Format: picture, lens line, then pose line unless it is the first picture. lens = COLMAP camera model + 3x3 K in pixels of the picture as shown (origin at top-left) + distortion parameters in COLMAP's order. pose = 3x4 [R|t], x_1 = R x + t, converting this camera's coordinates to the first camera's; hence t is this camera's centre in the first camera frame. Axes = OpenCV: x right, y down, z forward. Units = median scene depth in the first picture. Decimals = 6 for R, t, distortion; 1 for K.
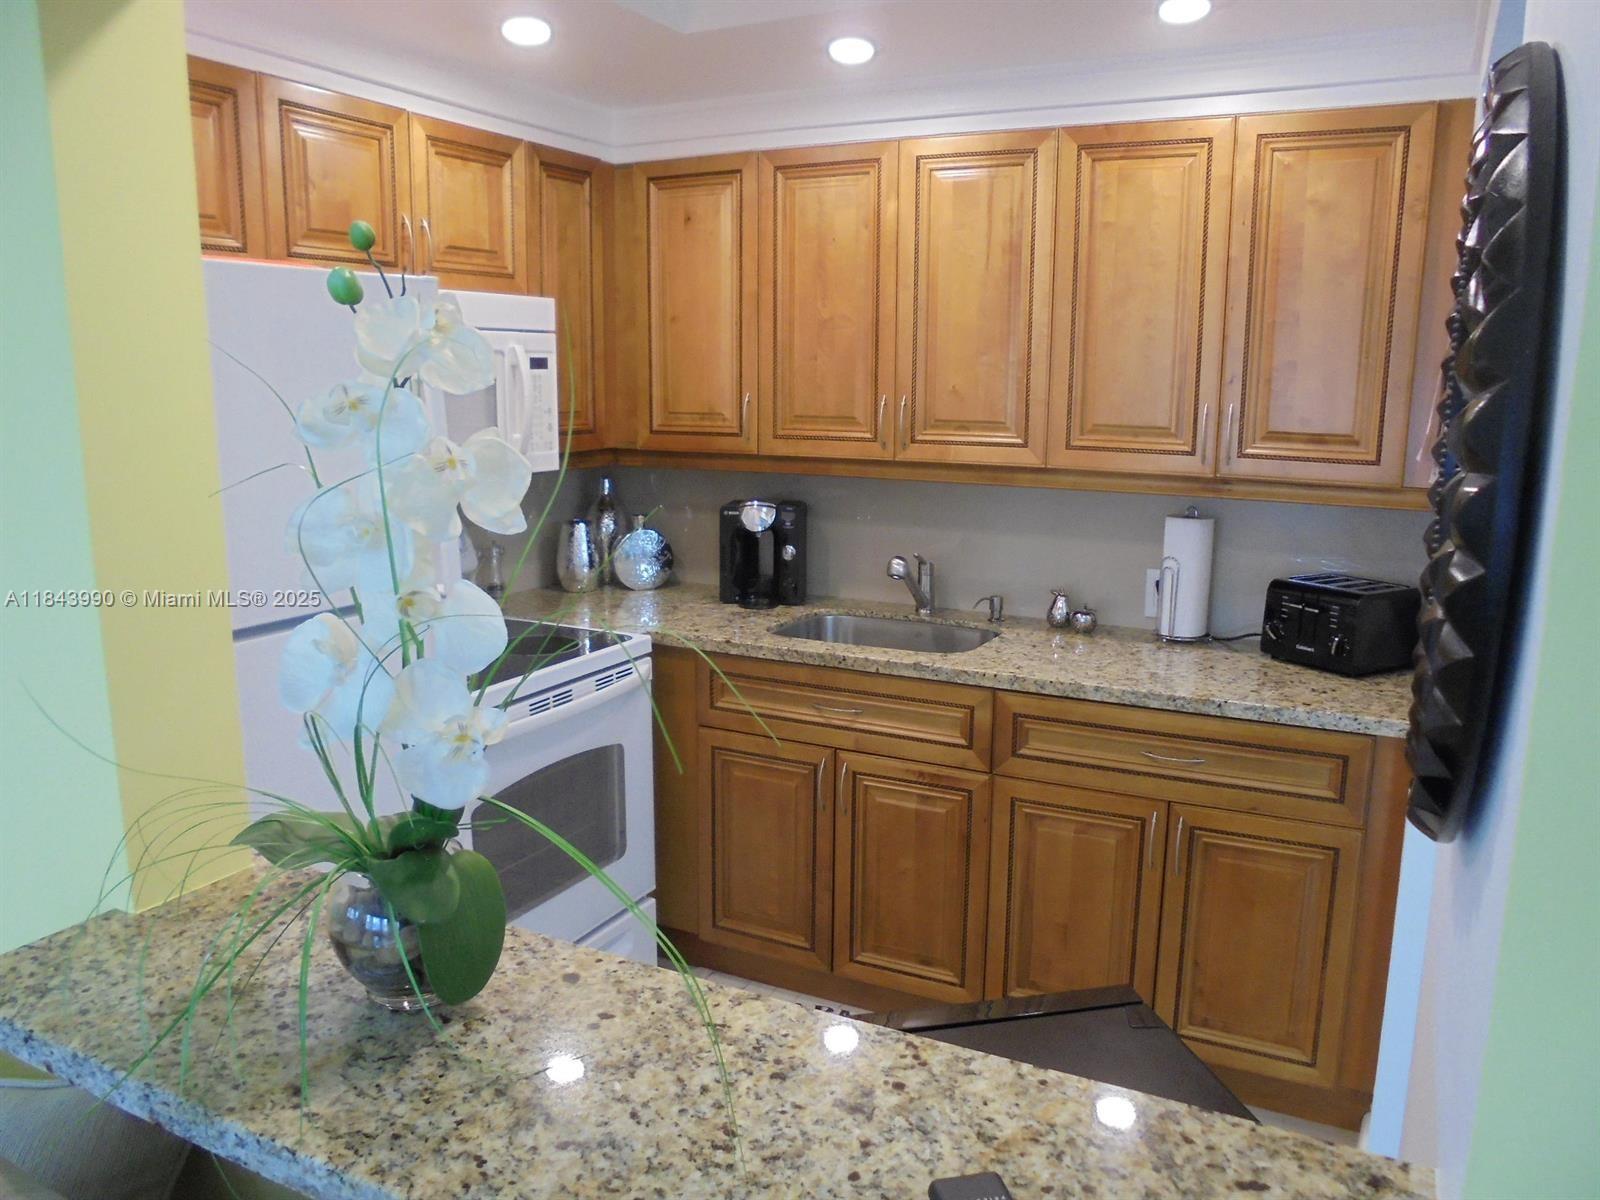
lens RADIAL K [[1199.9, 0, 804.4], [0, 1199.9, 603.6], [0, 0, 1]] dist [-0.133892, 0.109212]
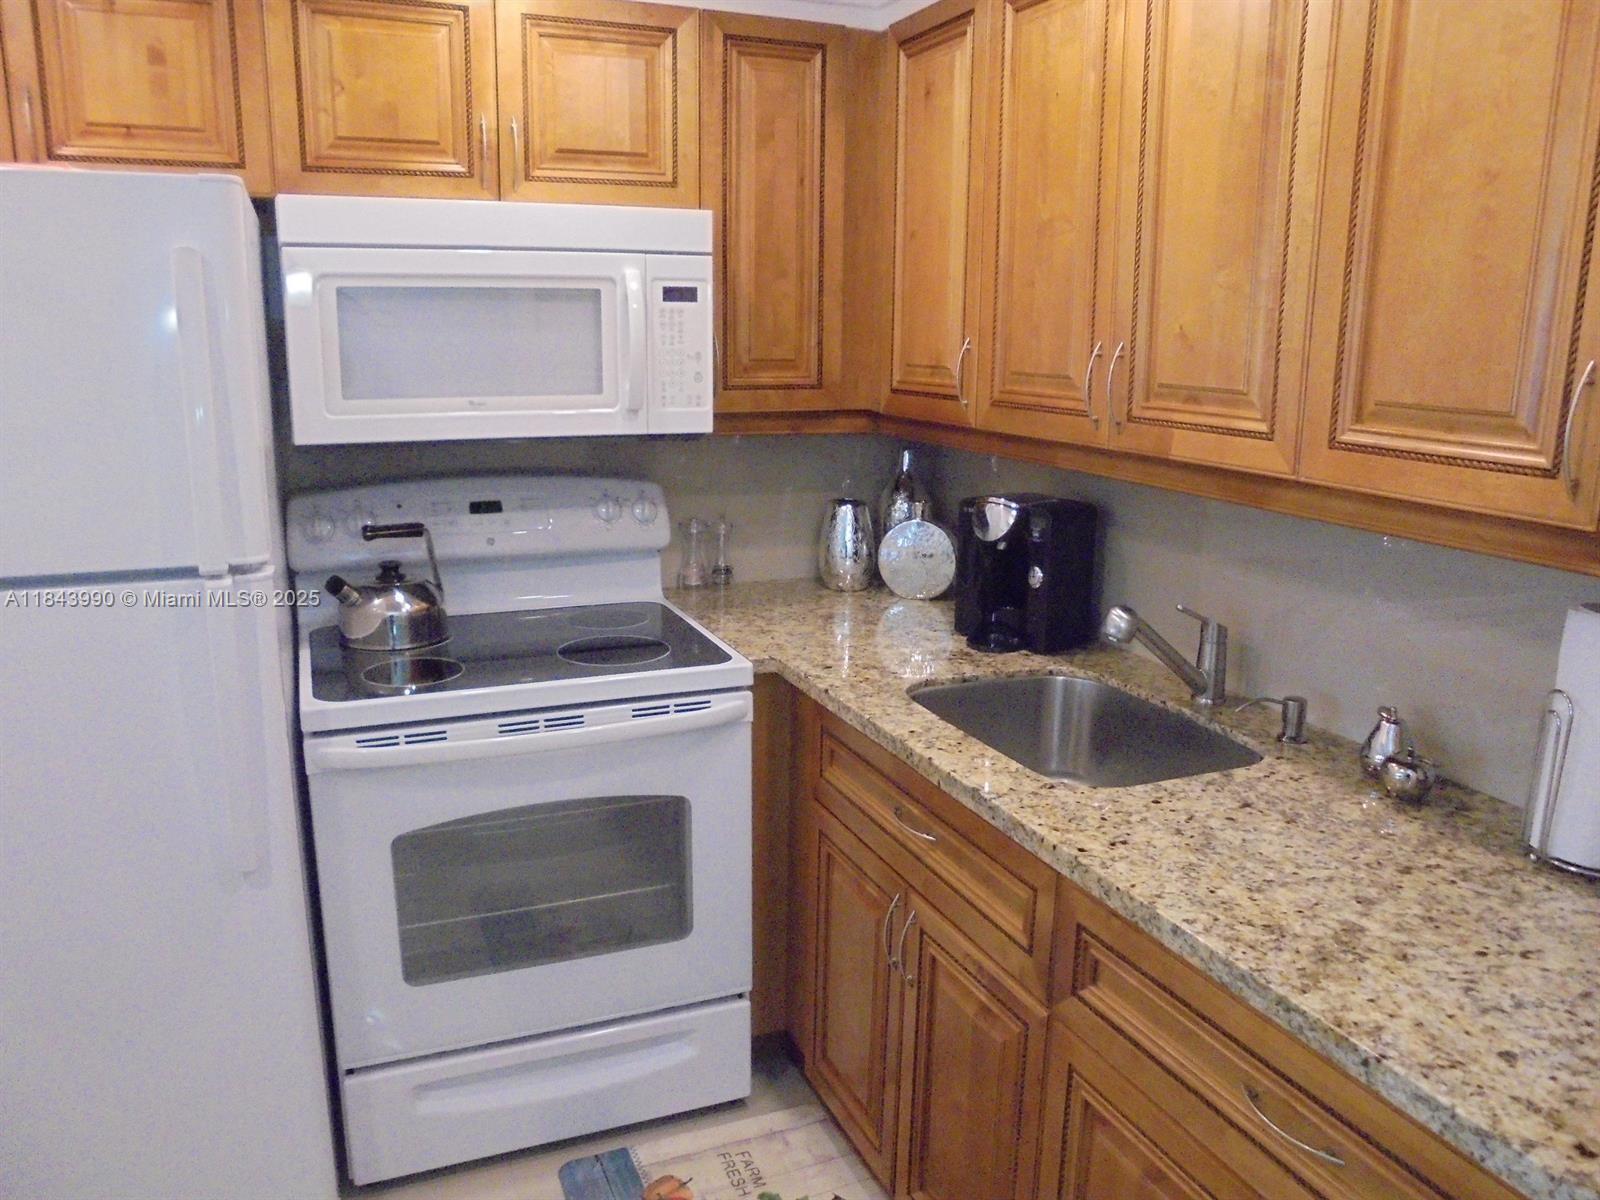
lens RADIAL K [[1199.9, 0, 804.4], [0, 1199.9, 603.6], [0, 0, 1]] dist [-0.133892, 0.109212]
pose [[0.765210, 0.146132, -0.626976, 0.358234], [-0.128995, 0.988950, 0.073064, -0.068081], [0.630725, 0.024967, 0.775605, 0.446635]]
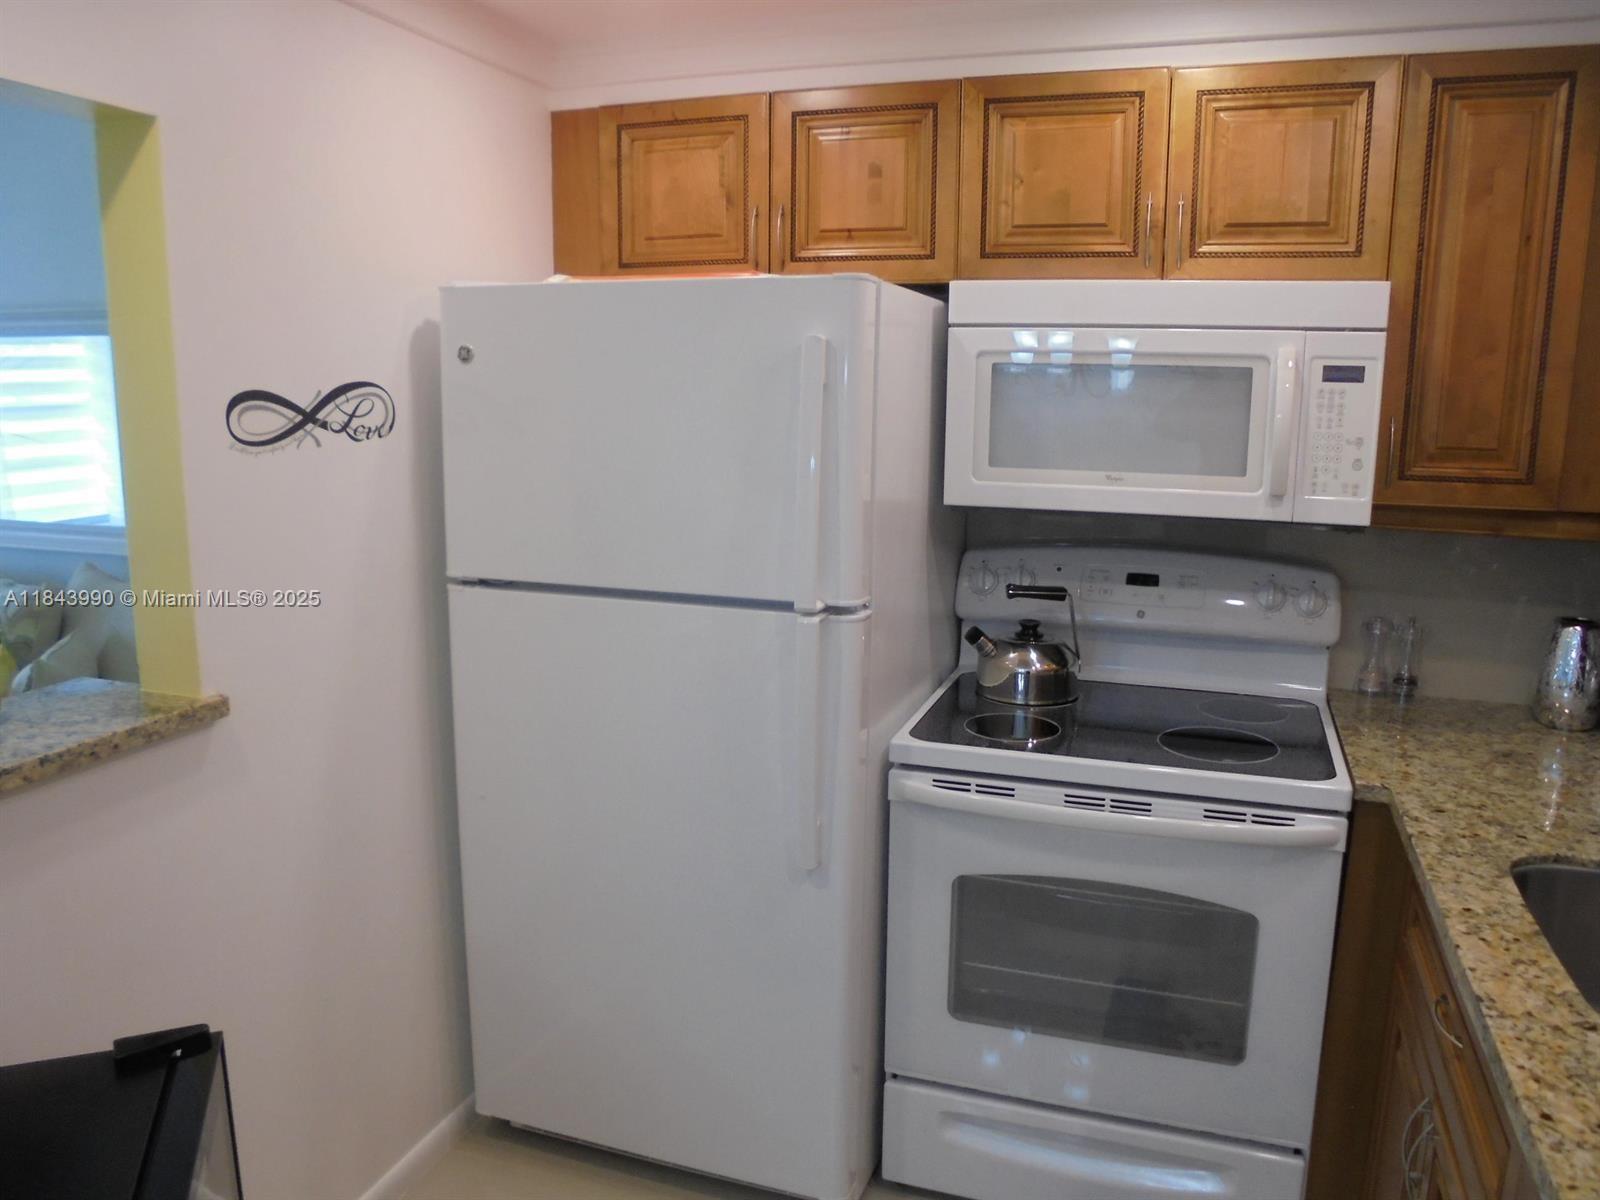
lens RADIAL K [[1199.9, 0, 804.4], [0, 1199.9, 603.6], [0, 0, 1]] dist [-0.133892, 0.109212]
pose [[0.137932, 0.181108, -0.973743, 0.441024], [-0.196878, 0.968534, 0.152251, -0.110486], [0.970677, 0.170709, 0.169248, 0.584857]]
